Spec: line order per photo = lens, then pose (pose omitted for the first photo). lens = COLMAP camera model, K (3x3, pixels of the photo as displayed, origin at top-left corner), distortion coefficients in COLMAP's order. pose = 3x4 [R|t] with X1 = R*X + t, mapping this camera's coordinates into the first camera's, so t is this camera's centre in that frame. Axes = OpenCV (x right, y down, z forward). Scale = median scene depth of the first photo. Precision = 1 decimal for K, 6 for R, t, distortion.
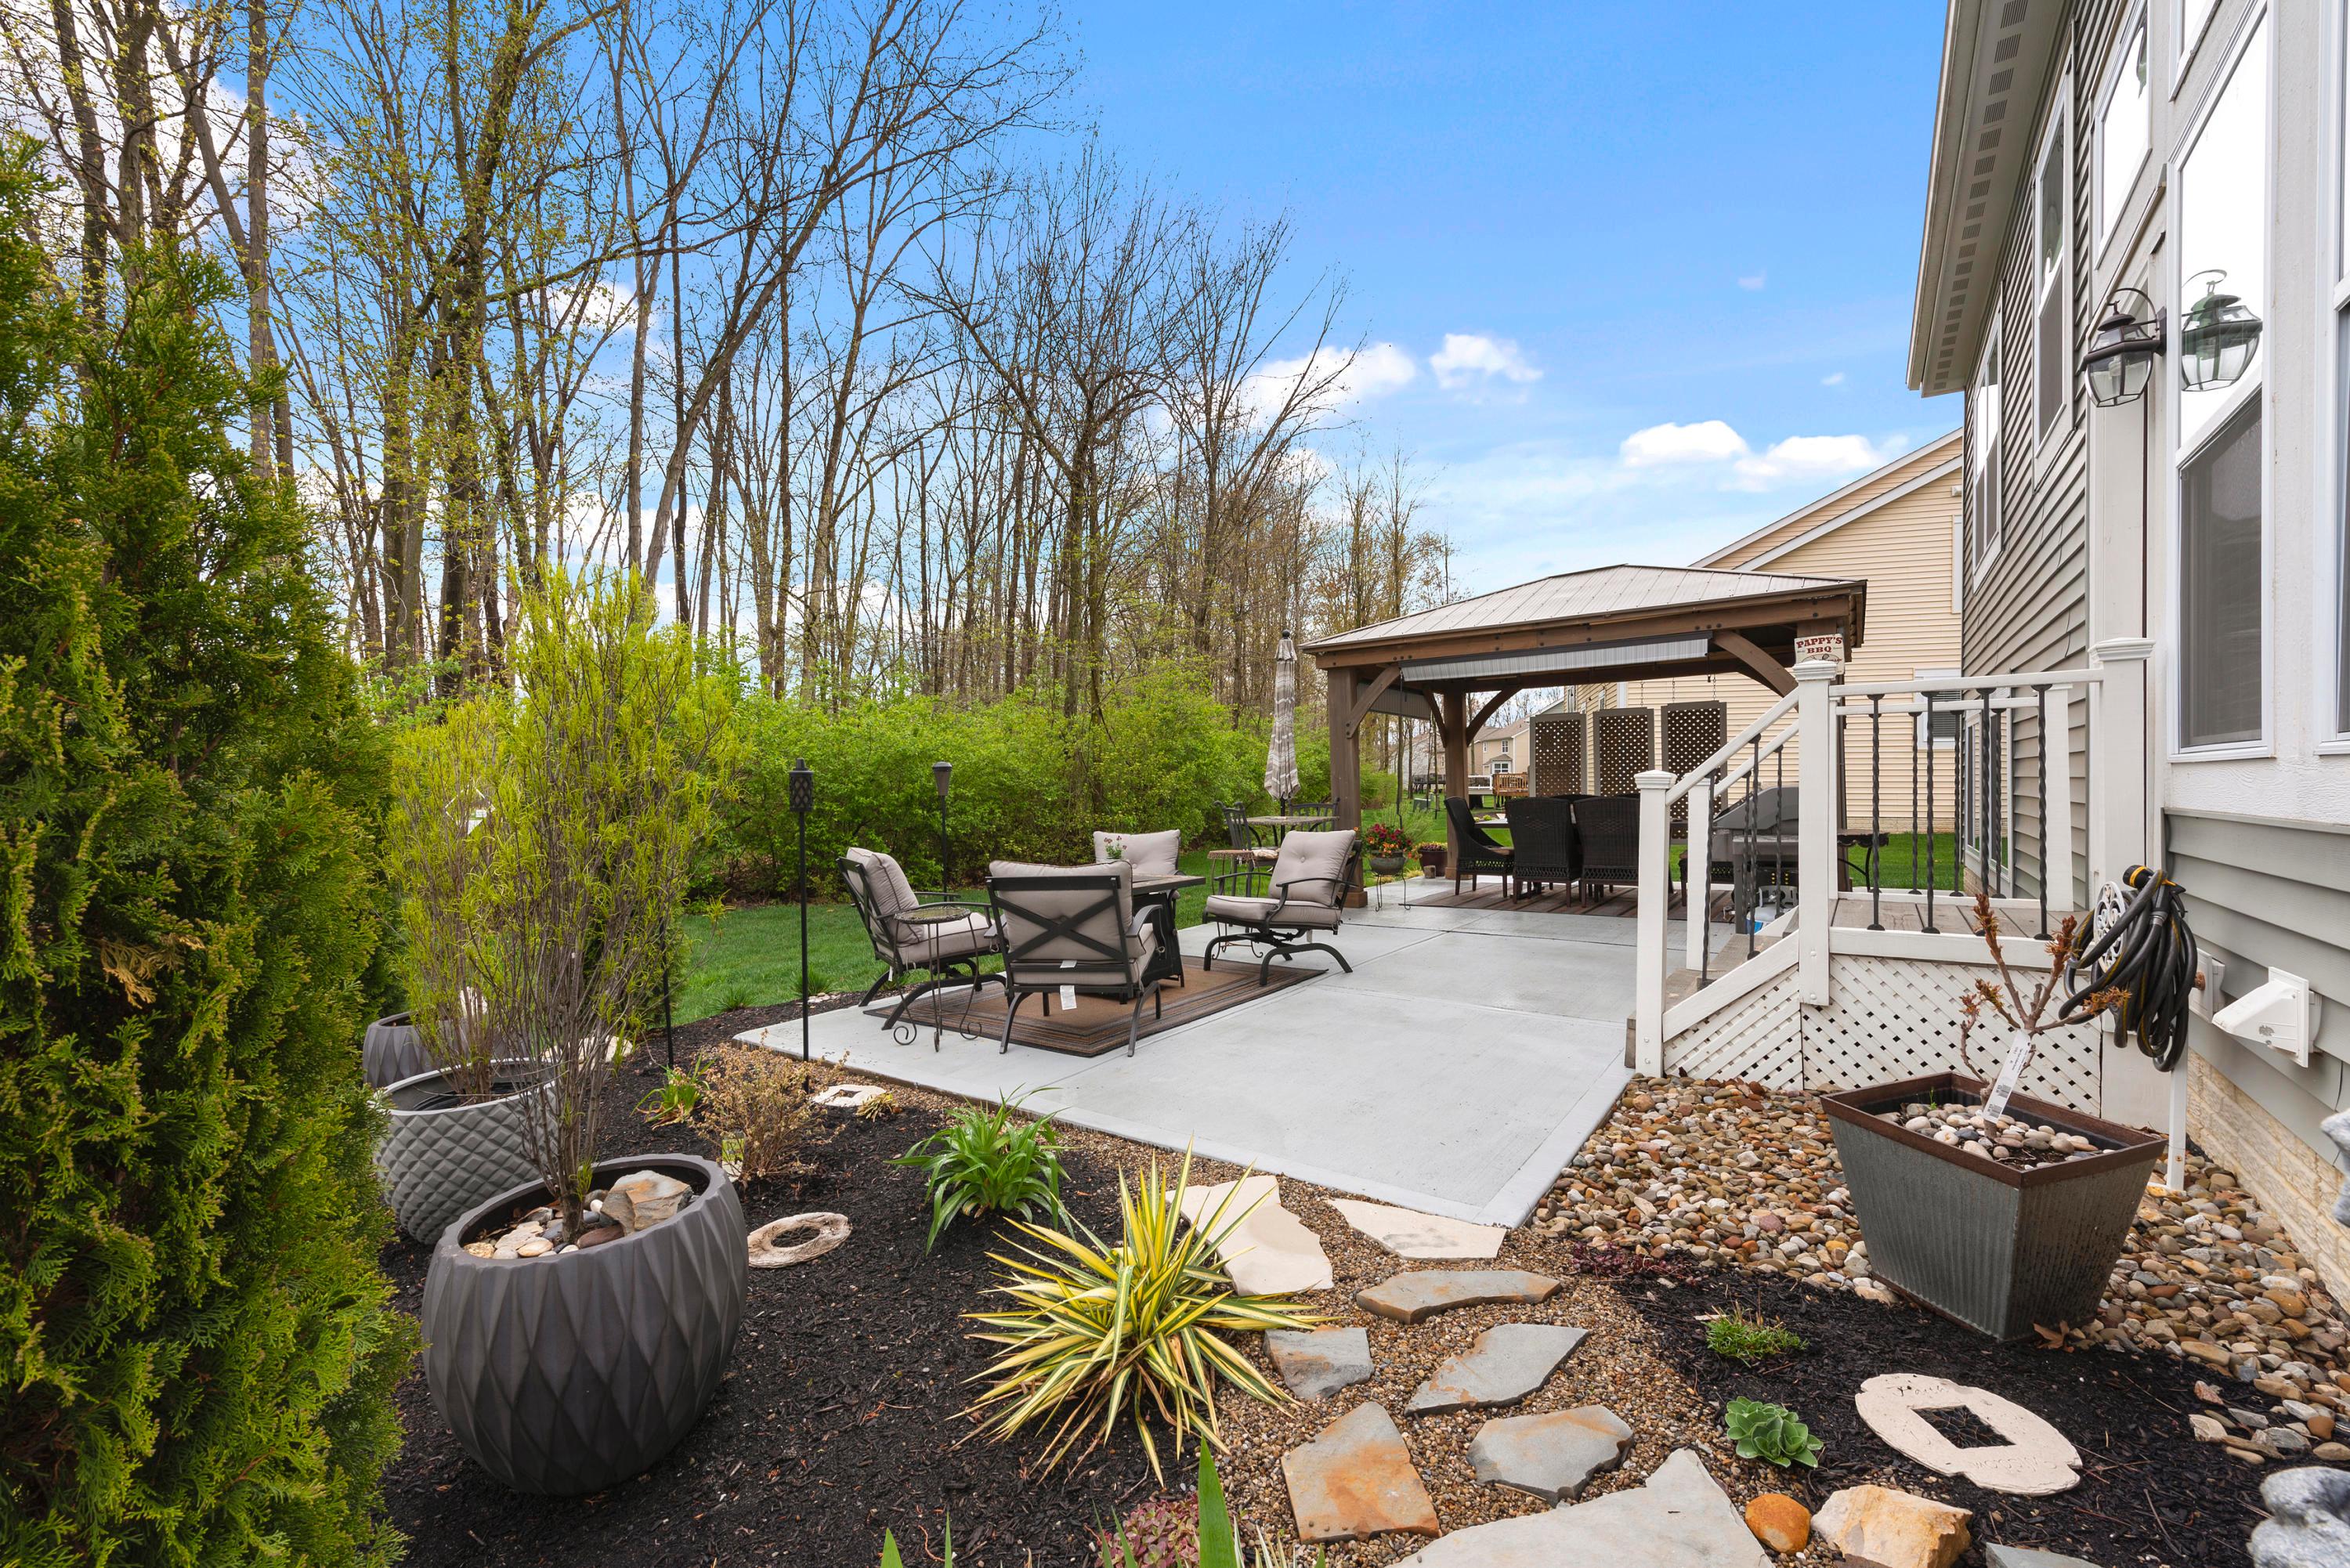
lens RADIAL K [[976.0, 0, 1174.2], [0, 976.0, 787.0], [0, 0, 1]] dist [0.003856, 0.000079]
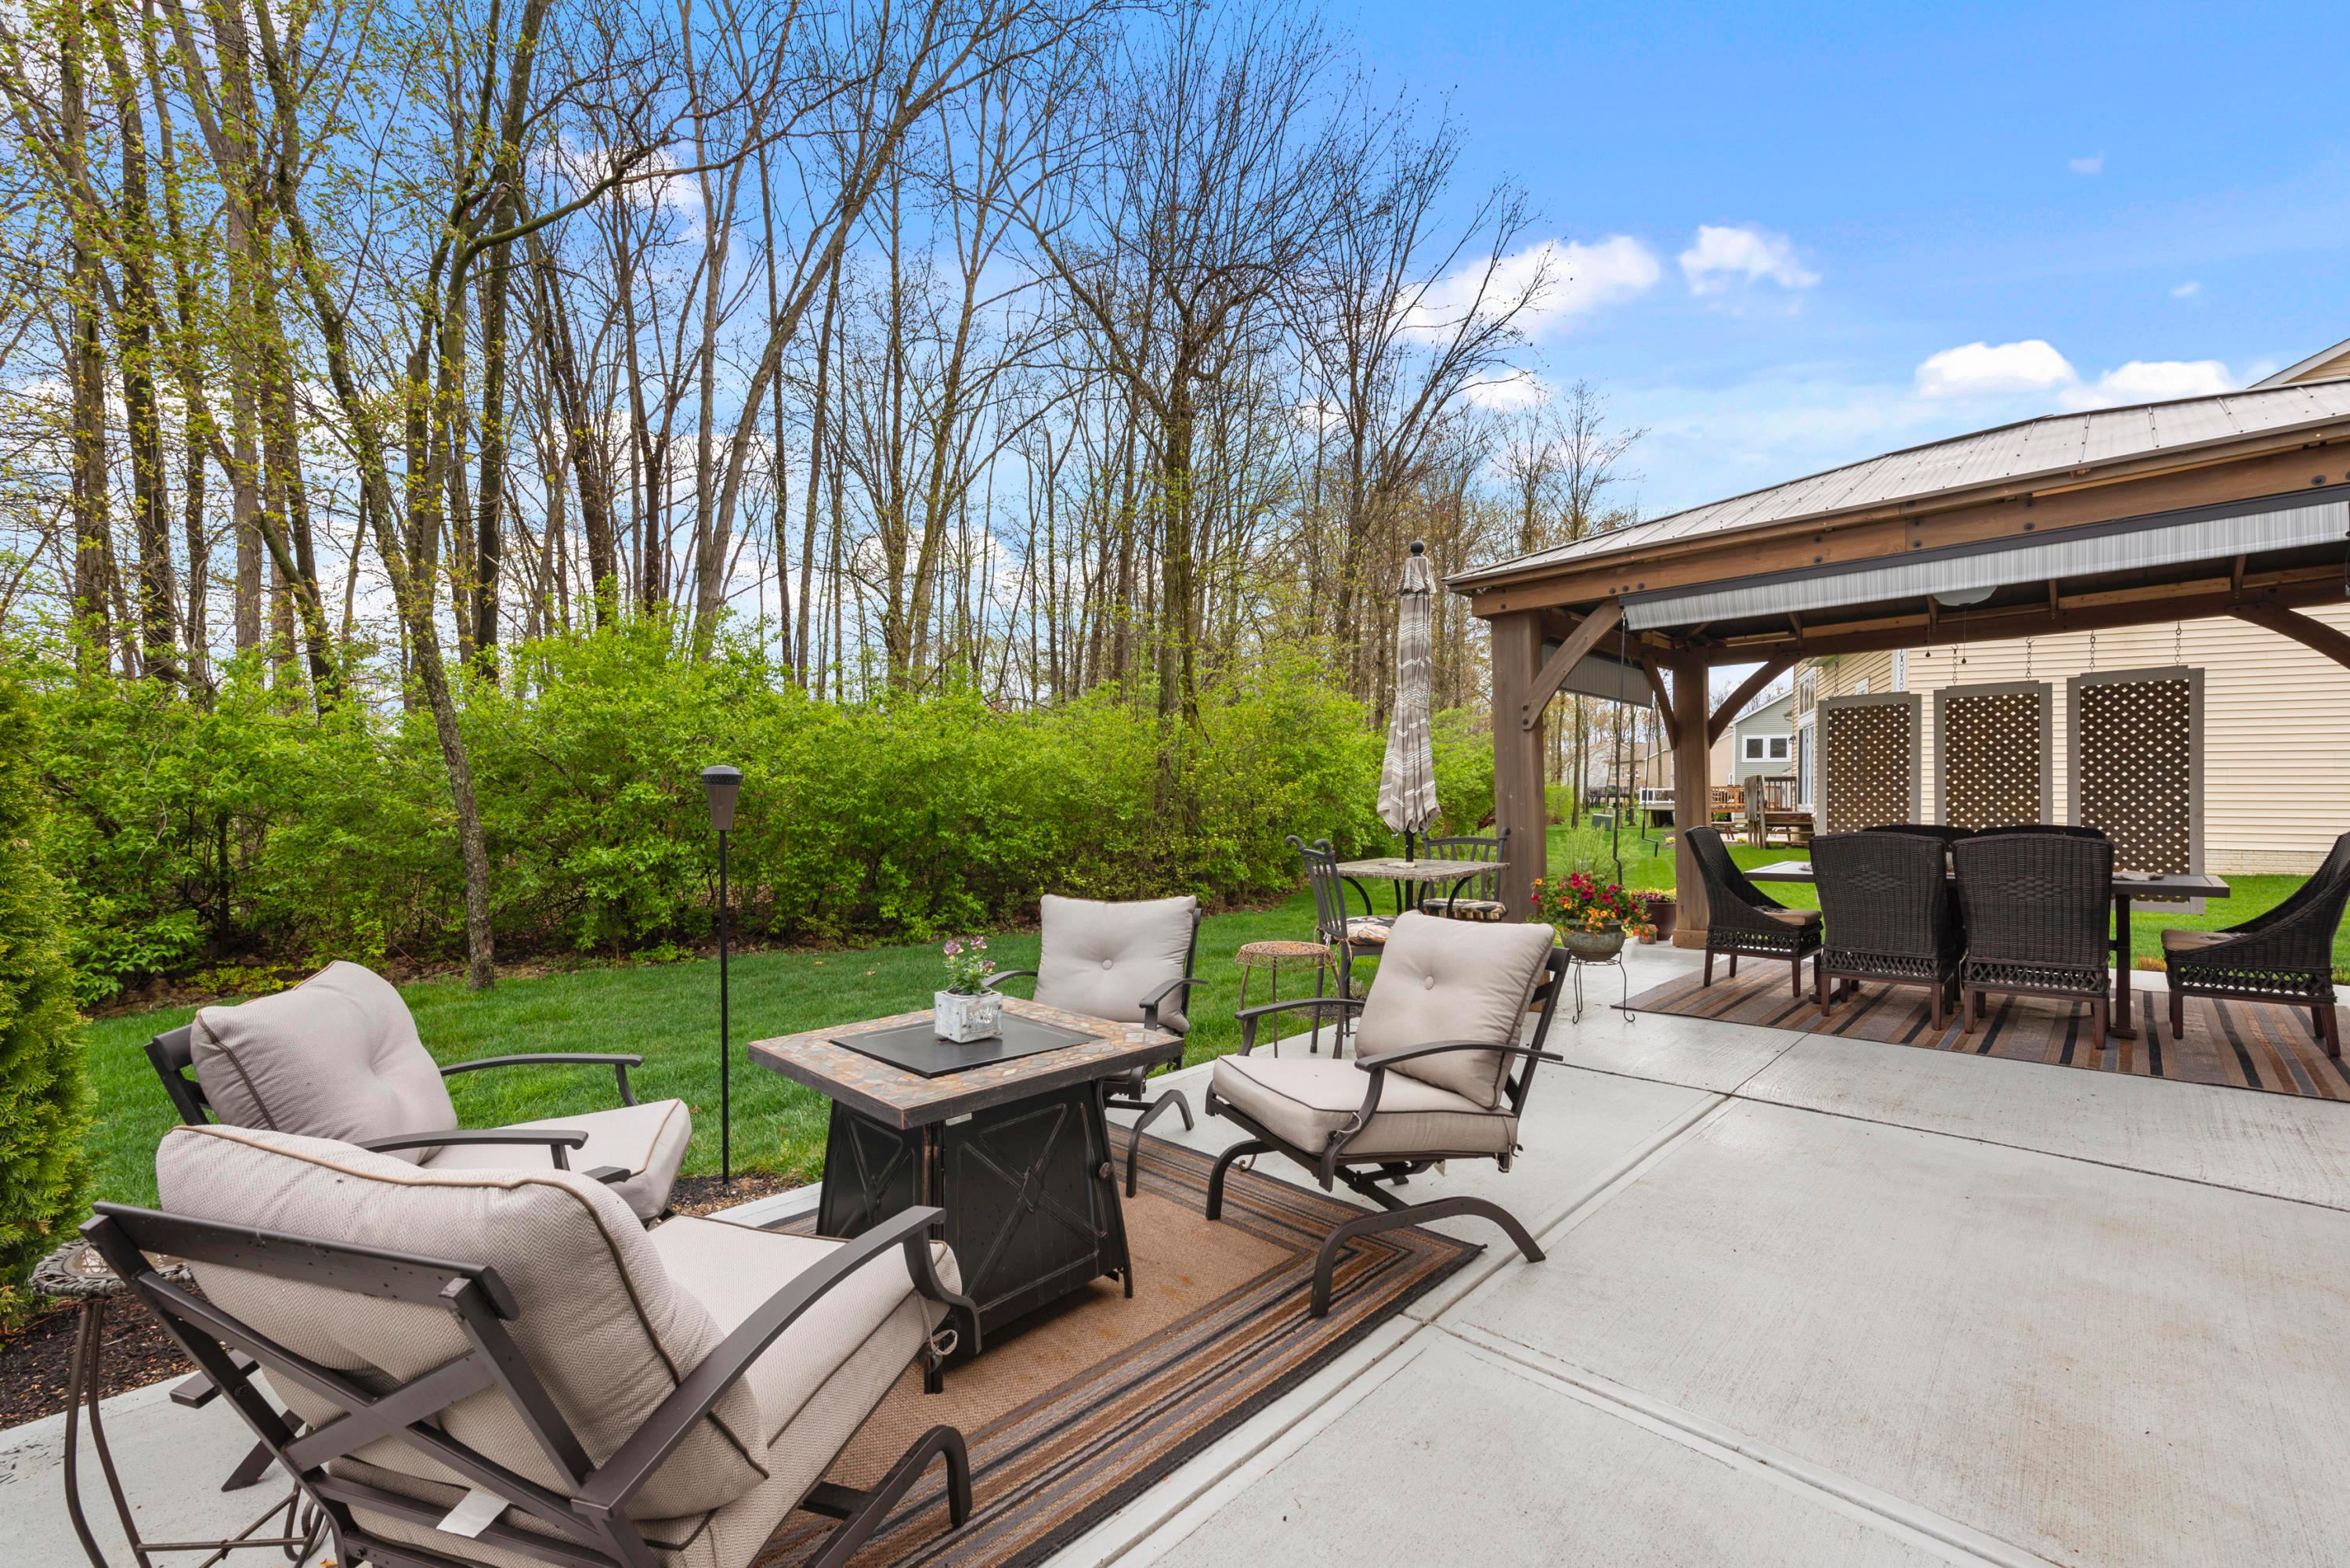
lens RADIAL K [[976.0, 0, 1176.9], [0, 976.0, 795.4], [0, 0, 1]] dist [0.003856, 0.000079]
pose [[0.987627, 0.007132, -0.156660, 0.042016], [-0.007441, 0.999971, -0.001387, -0.005051], [0.156646, 0.002536, 0.987652, 0.259828]]
